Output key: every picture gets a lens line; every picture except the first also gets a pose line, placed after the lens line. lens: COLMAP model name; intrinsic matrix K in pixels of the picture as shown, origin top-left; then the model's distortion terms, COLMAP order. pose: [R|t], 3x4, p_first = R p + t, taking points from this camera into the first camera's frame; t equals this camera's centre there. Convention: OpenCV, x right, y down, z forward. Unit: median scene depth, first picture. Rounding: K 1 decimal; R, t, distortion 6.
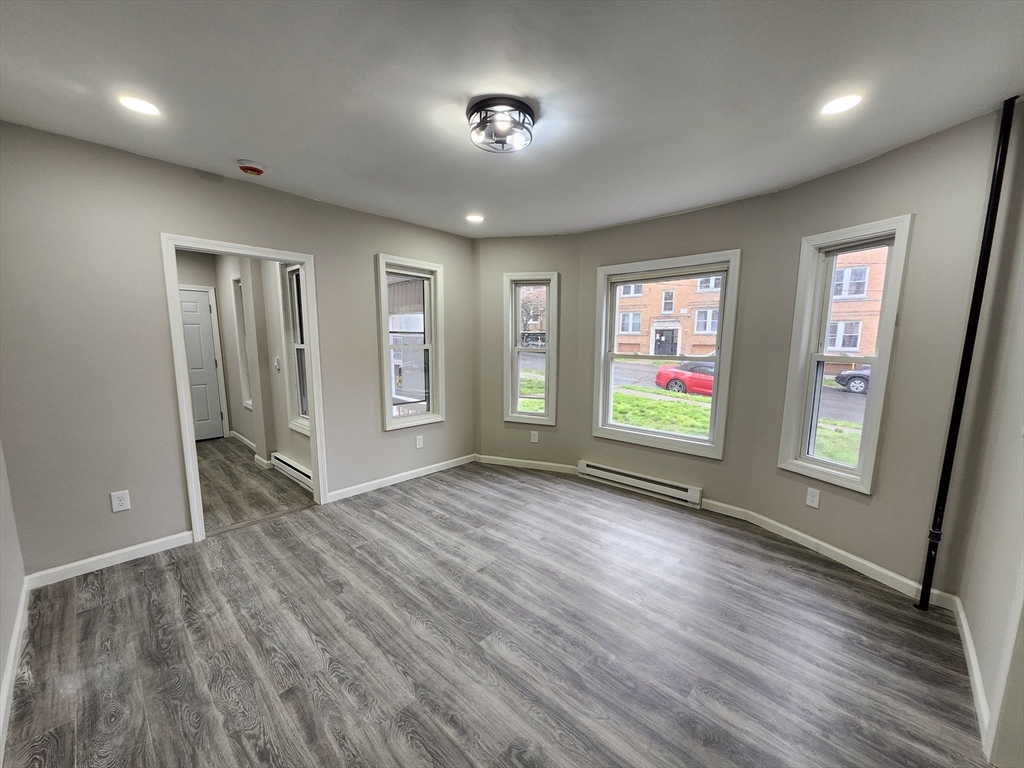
lens RADIAL K [[402.8, 0, 510.3], [0, 402.8, 392.8], [0, 0, 1]] dist [-0.000557, -0.000481]
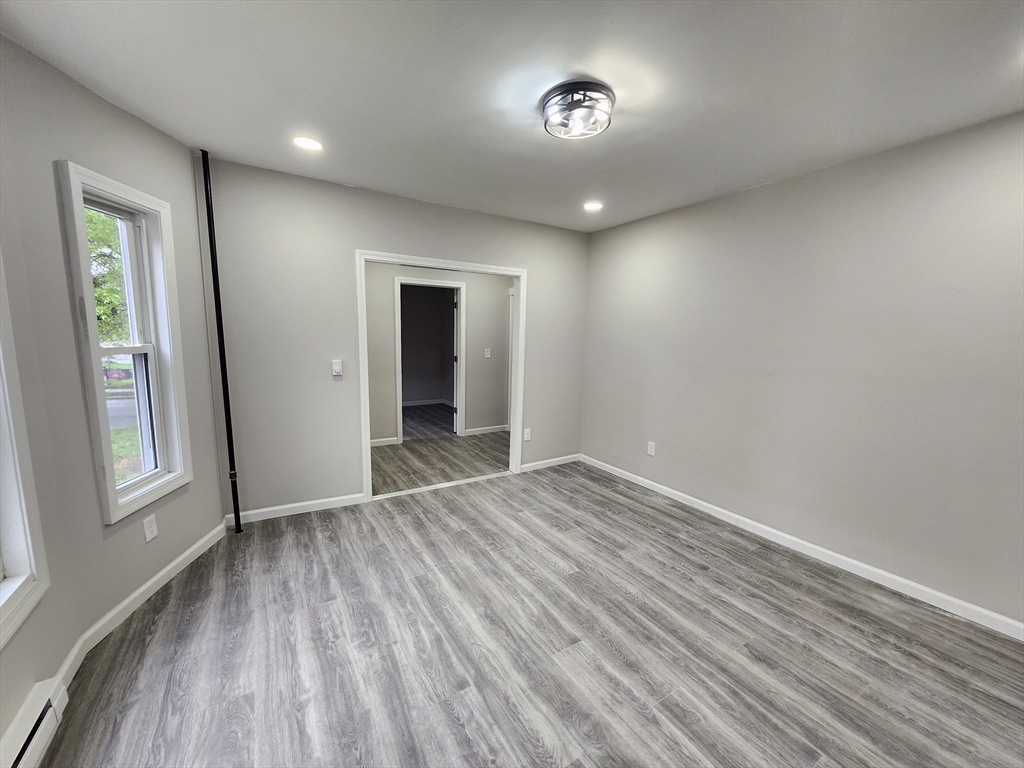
lens RADIAL K [[402.8, 0, 510.3], [0, 402.8, 392.8], [0, 0, 1]] dist [-0.000557, -0.000481]
pose [[-0.966268, -0.063062, 0.249699, -0.125287], [0.010009, 0.959630, 0.281089, -0.244249], [-0.257345, 0.274106, -0.926628, 1.756954]]
